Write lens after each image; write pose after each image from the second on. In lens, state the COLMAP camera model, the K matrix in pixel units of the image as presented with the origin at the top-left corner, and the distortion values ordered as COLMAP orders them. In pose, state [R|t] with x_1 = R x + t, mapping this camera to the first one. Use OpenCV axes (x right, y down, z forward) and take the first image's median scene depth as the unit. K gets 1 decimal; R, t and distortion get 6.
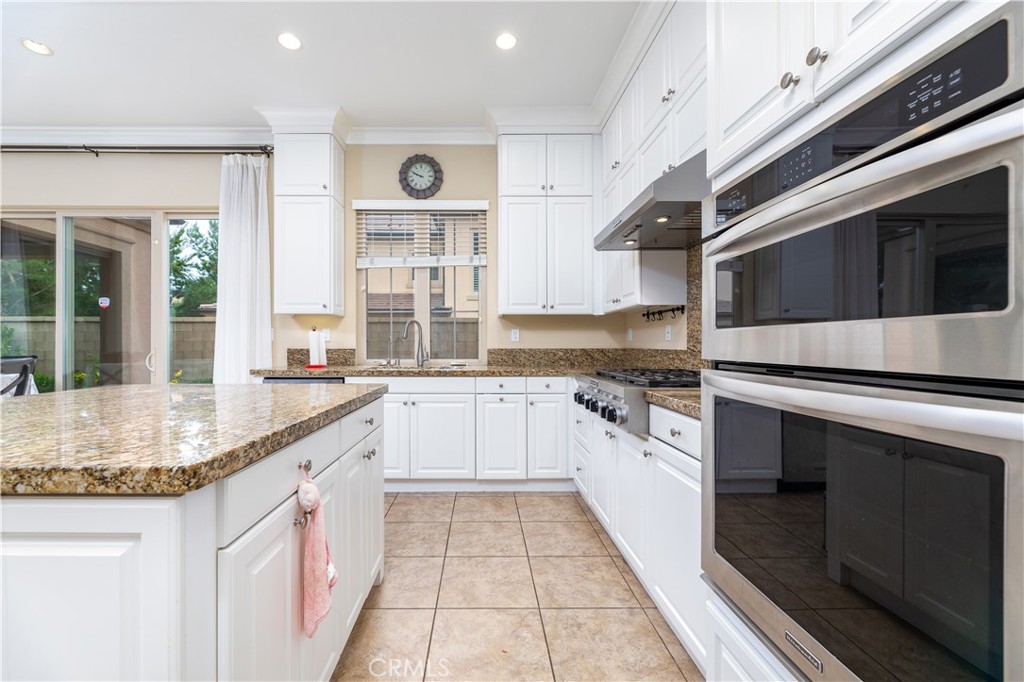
lens RADIAL K [[420.6, 0, 483.4], [0, 420.6, 346.8], [0, 0, 1]] dist [0.000438, 0.000065]
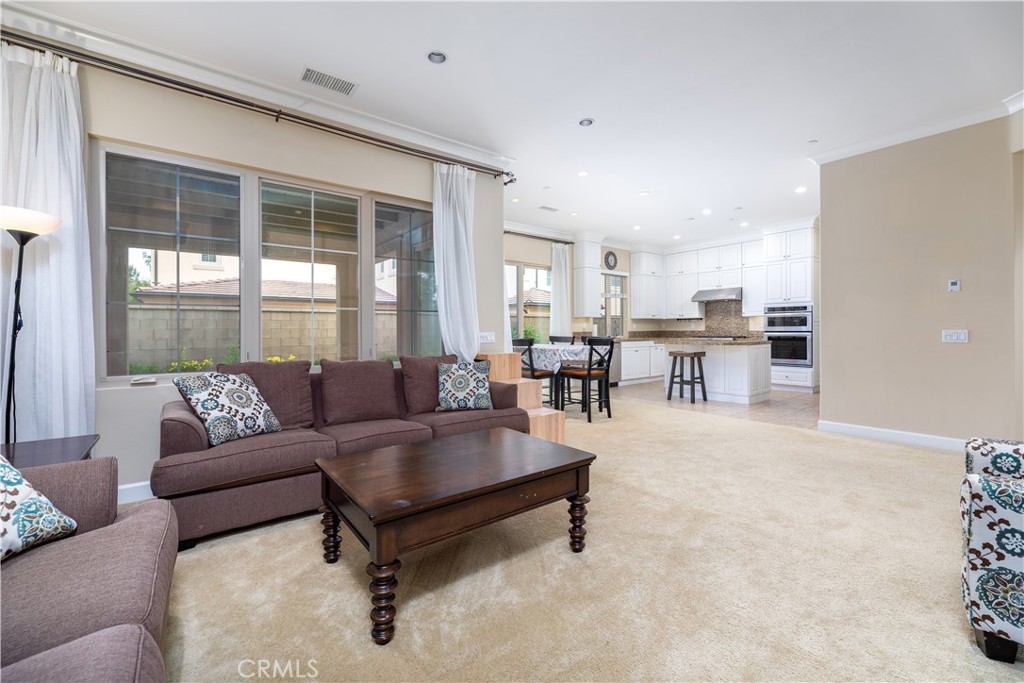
lens RADIAL K [[415.4, 0, 507.8], [0, 415.4, 347.1], [0, 0, 1]] dist [0.000573, -0.000052]
pose [[0.792164, -0.030715, 0.609535, -2.120890], [0.009540, 0.999234, 0.037954, -0.001373], [-0.610234, -0.024250, 0.791850, -0.554676]]
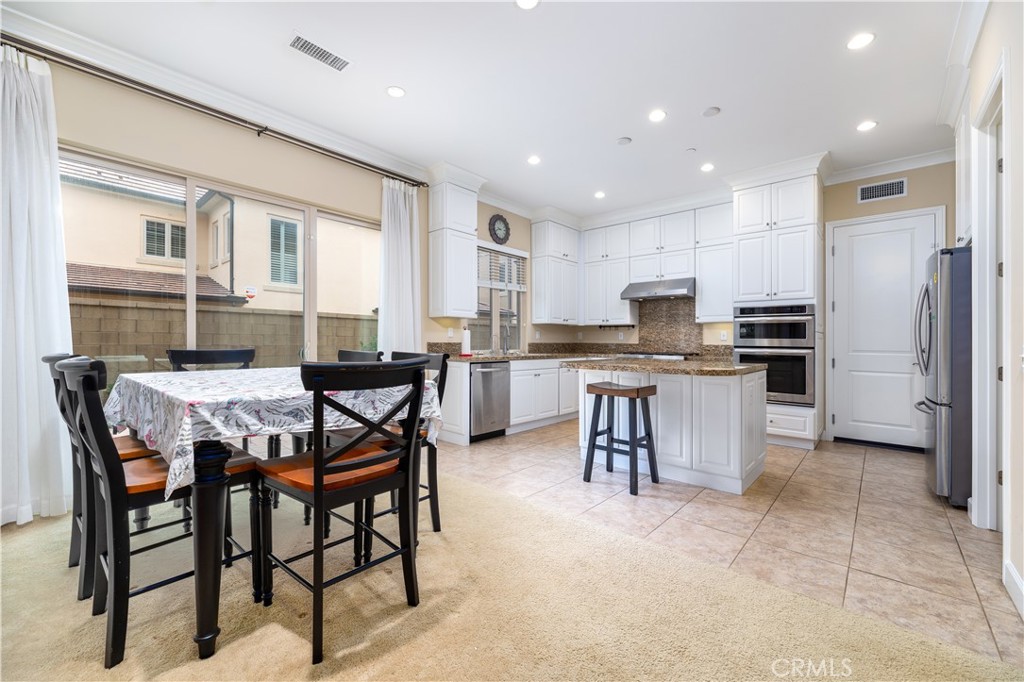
lens RADIAL K [[413.1, 0, 506.3], [0, 413.1, 343.3], [0, 0, 1]] dist [0.000685, -0.000007]
pose [[0.675431, 0.002648, 0.737419, -1.245420], [-0.006154, 0.999979, 0.002047, 0.003615], [-0.737398, -0.005921, 0.675433, -0.028991]]
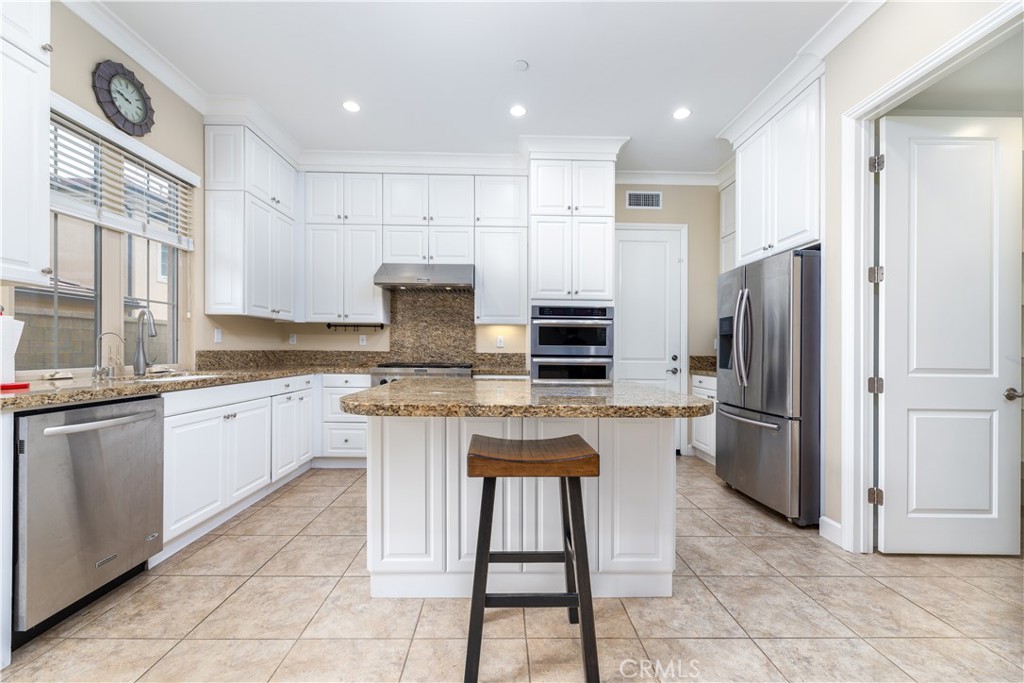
lens RADIAL K [[415.4, 0, 507.8], [0, 415.4, 347.1], [0, 0, 1]] dist [0.000573, -0.000052]
pose [[-0.016499, 0.007390, 0.999837, -0.843131], [-0.006574, 0.999950, -0.007499, -0.000158], [-0.999842, -0.006696, -0.016449, 0.388227]]
